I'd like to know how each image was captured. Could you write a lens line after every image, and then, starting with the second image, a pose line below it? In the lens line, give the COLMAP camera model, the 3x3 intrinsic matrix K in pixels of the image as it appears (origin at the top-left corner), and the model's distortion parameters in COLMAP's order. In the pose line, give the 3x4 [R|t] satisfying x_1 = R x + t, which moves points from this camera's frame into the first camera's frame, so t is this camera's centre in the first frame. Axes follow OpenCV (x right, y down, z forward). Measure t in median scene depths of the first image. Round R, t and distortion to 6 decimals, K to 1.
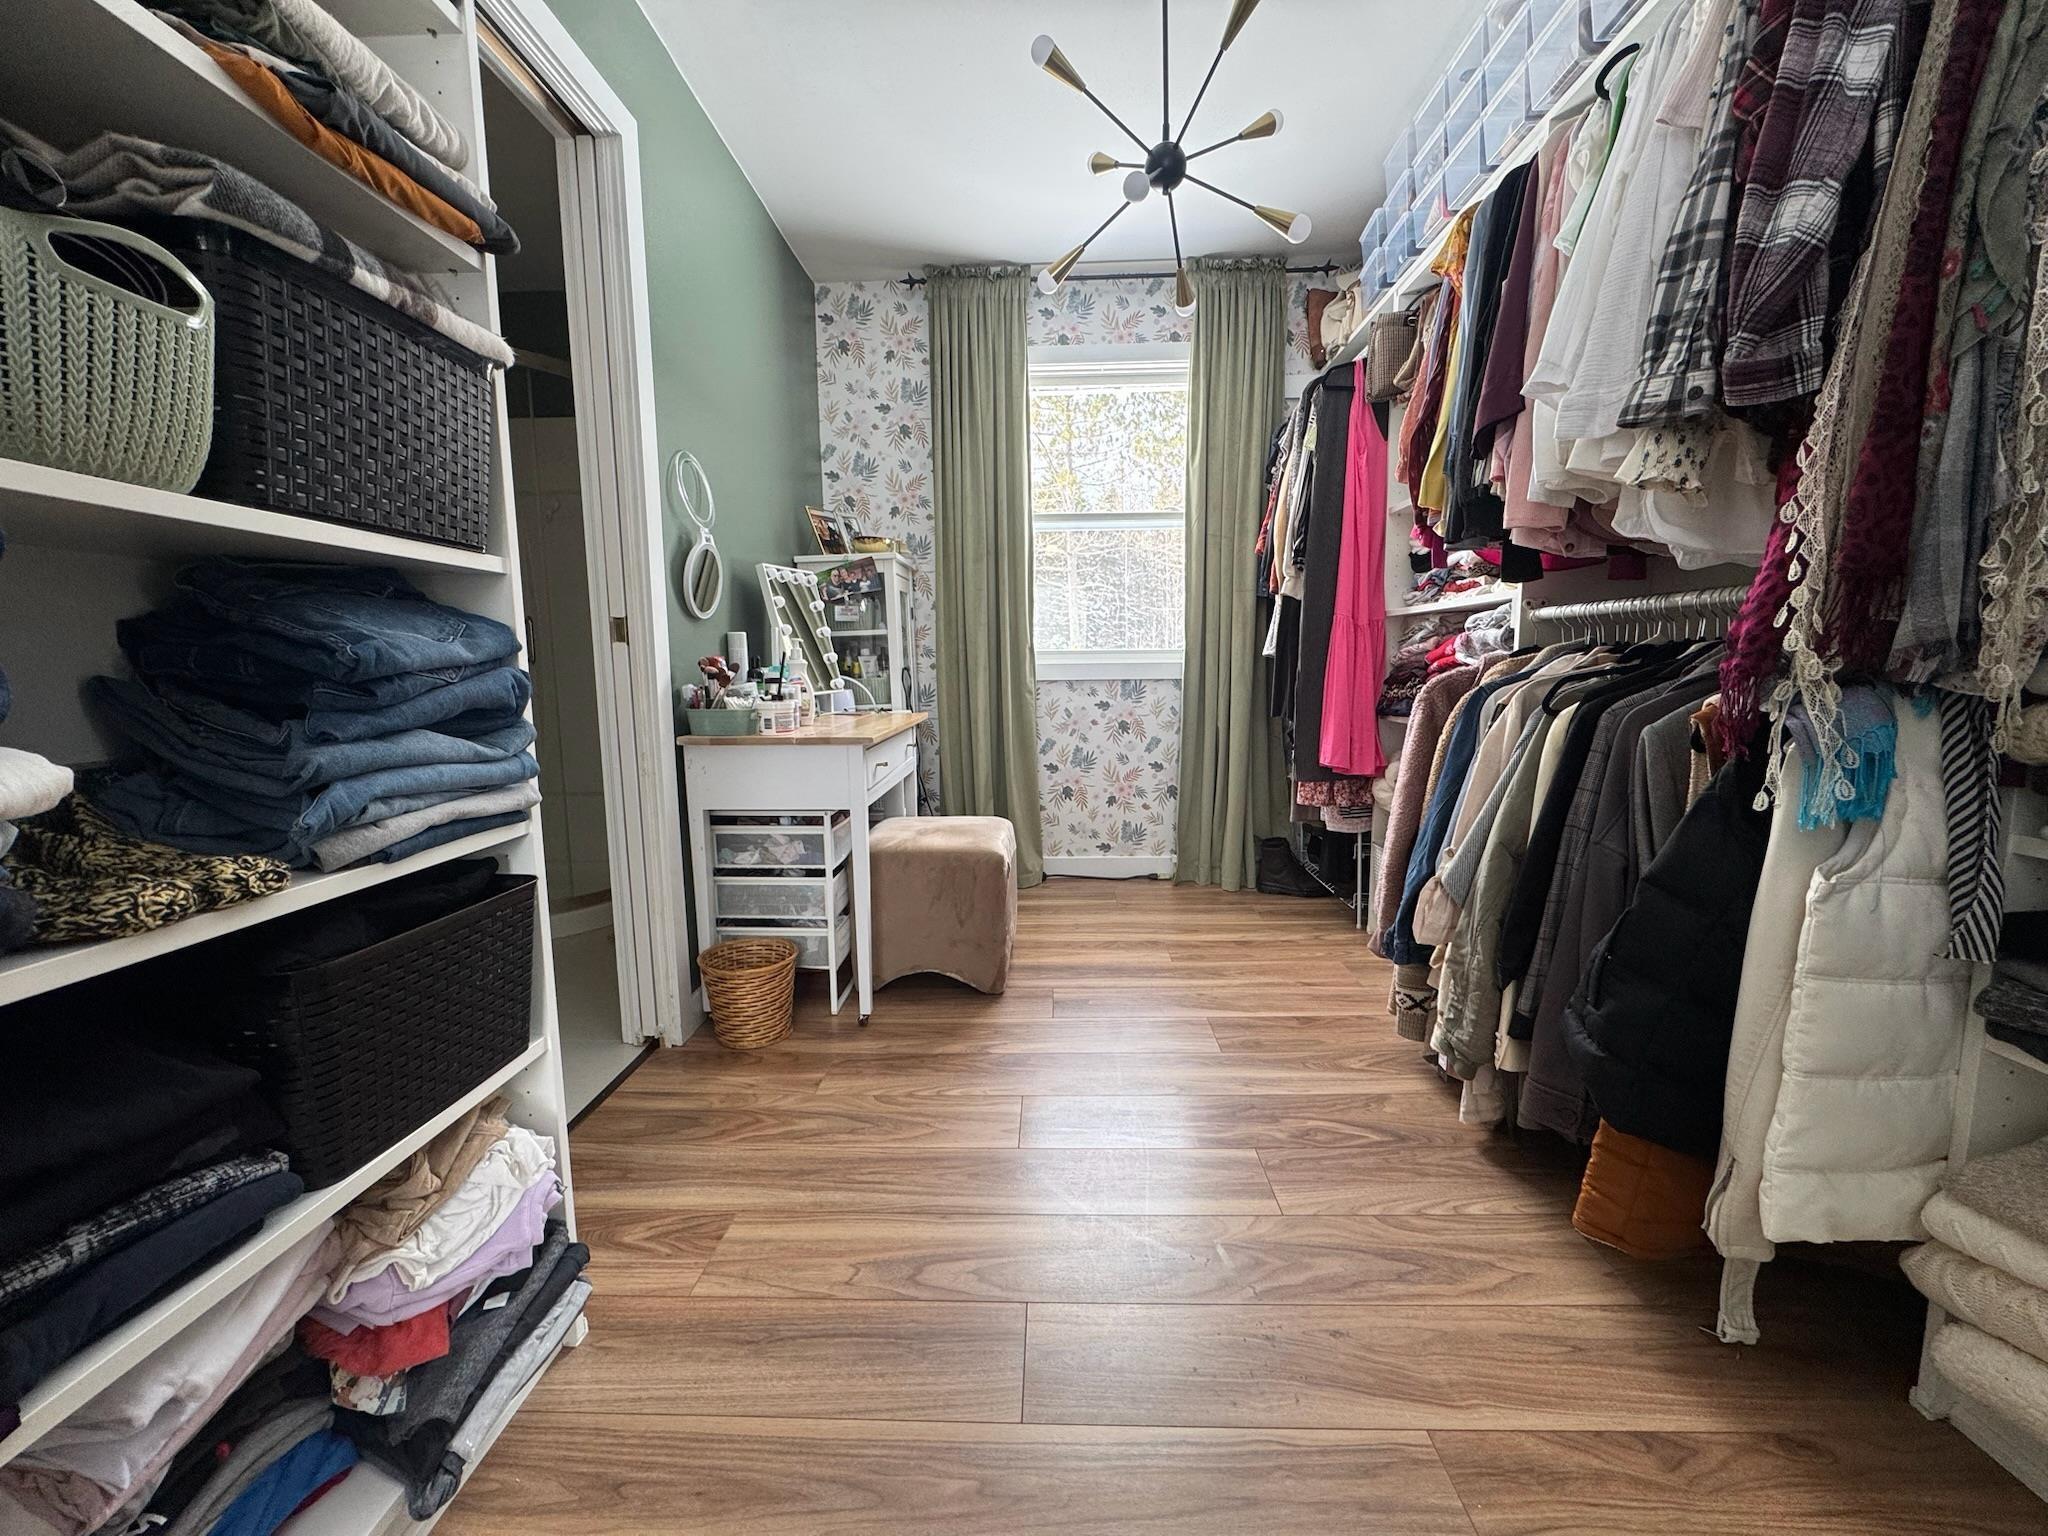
lens RADIAL K [[812.5, 0, 1029.9], [0, 812.5, 771.7], [0, 0, 1]] dist [-0.004640, -0.000222]
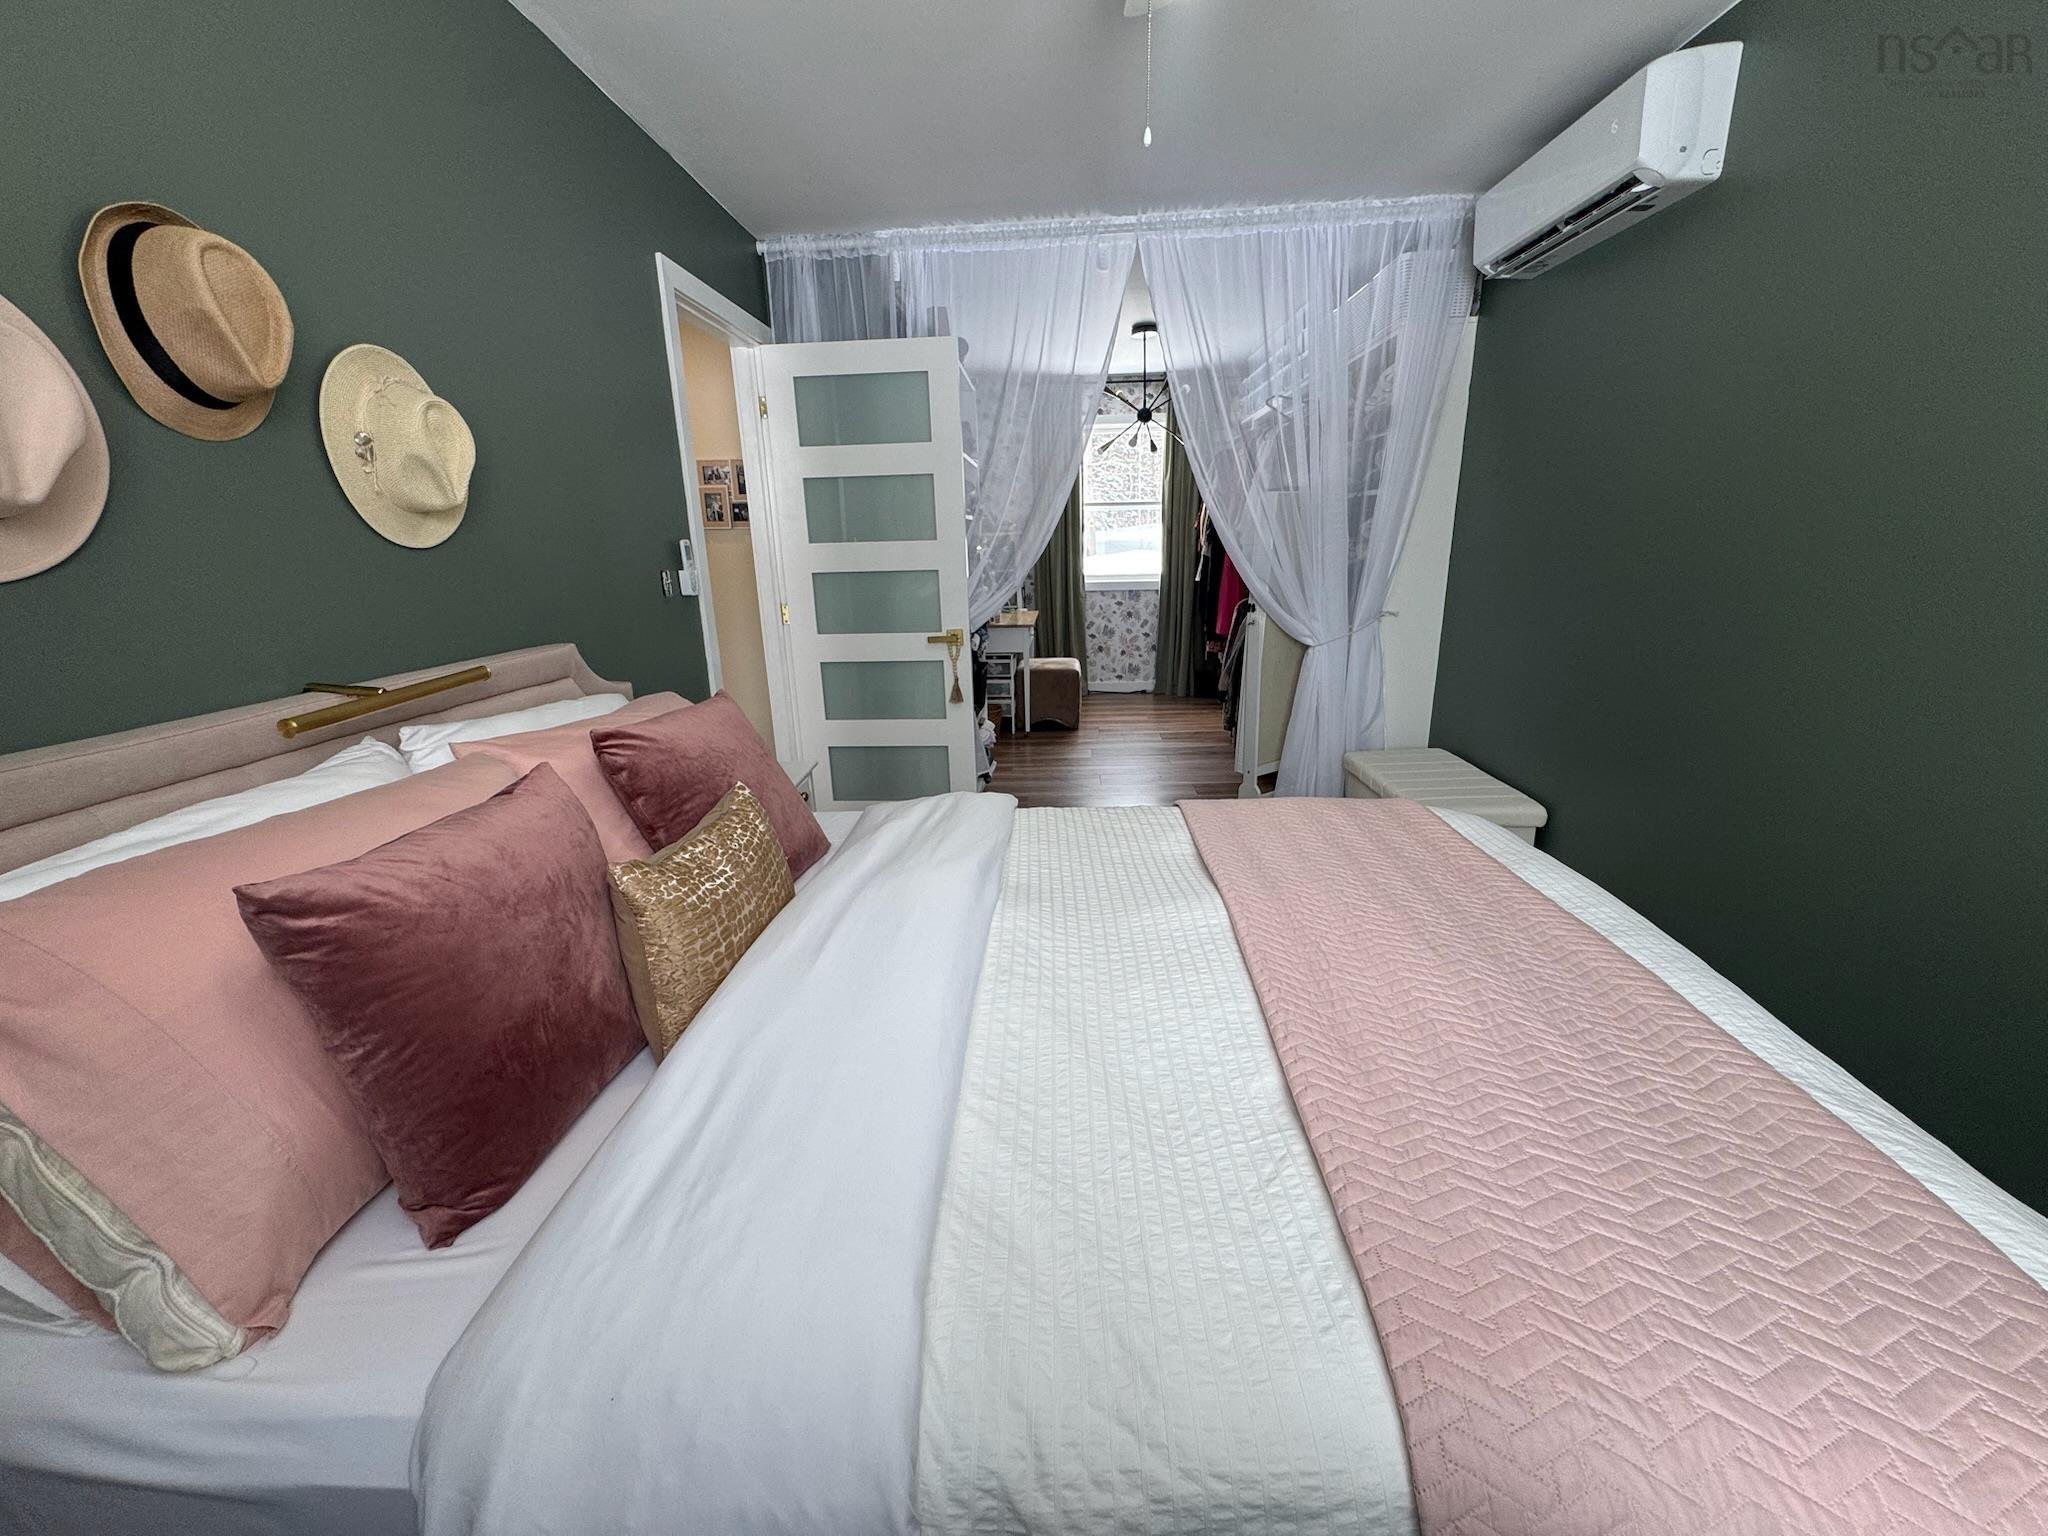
lens RADIAL K [[812.5, 0, 1025.1], [0, 812.5, 763.8], [0, 0, 1]] dist [-0.004640, -0.000222]
pose [[0.999793, -0.005245, -0.019673, -0.102549], [0.008084, 0.989085, 0.147126, 0.010523], [0.018687, -0.147255, 0.988922, -1.023884]]
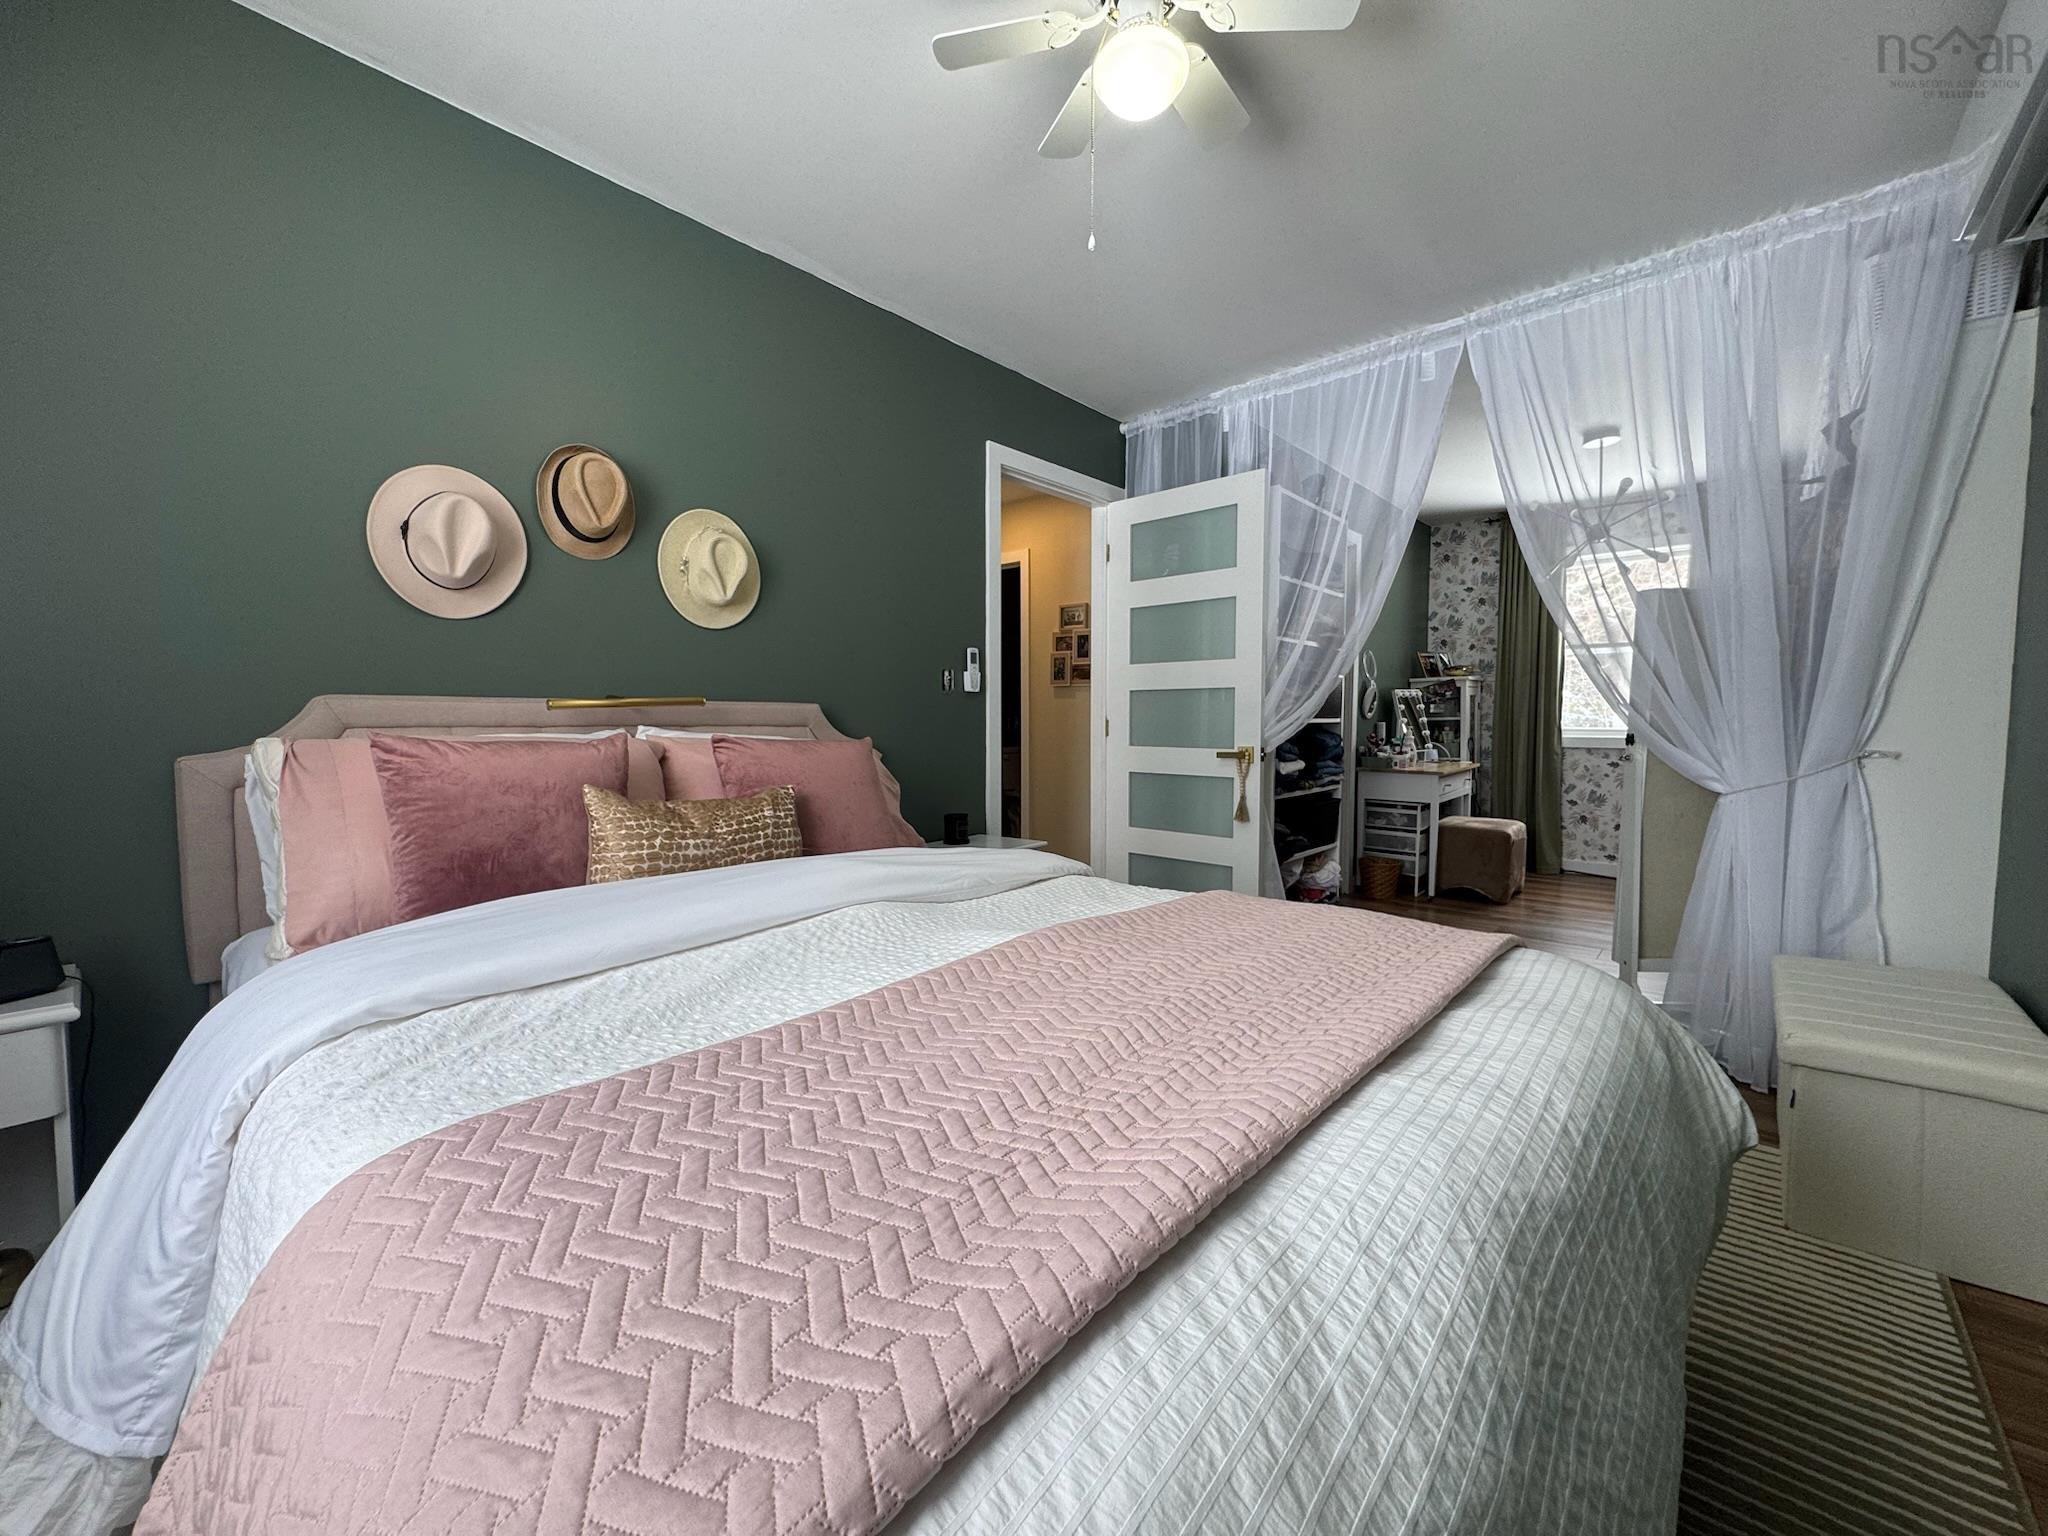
lens RADIAL K [[812.5, 0, 1022.6], [0, 812.5, 761.8], [0, 0, 1]] dist [-0.004640, -0.000222]
pose [[0.767385, 0.049348, -0.639285, 0.219376], [-0.091671, 0.995235, -0.033216, 0.069837], [0.634600, 0.084093, 0.768252, -0.932293]]
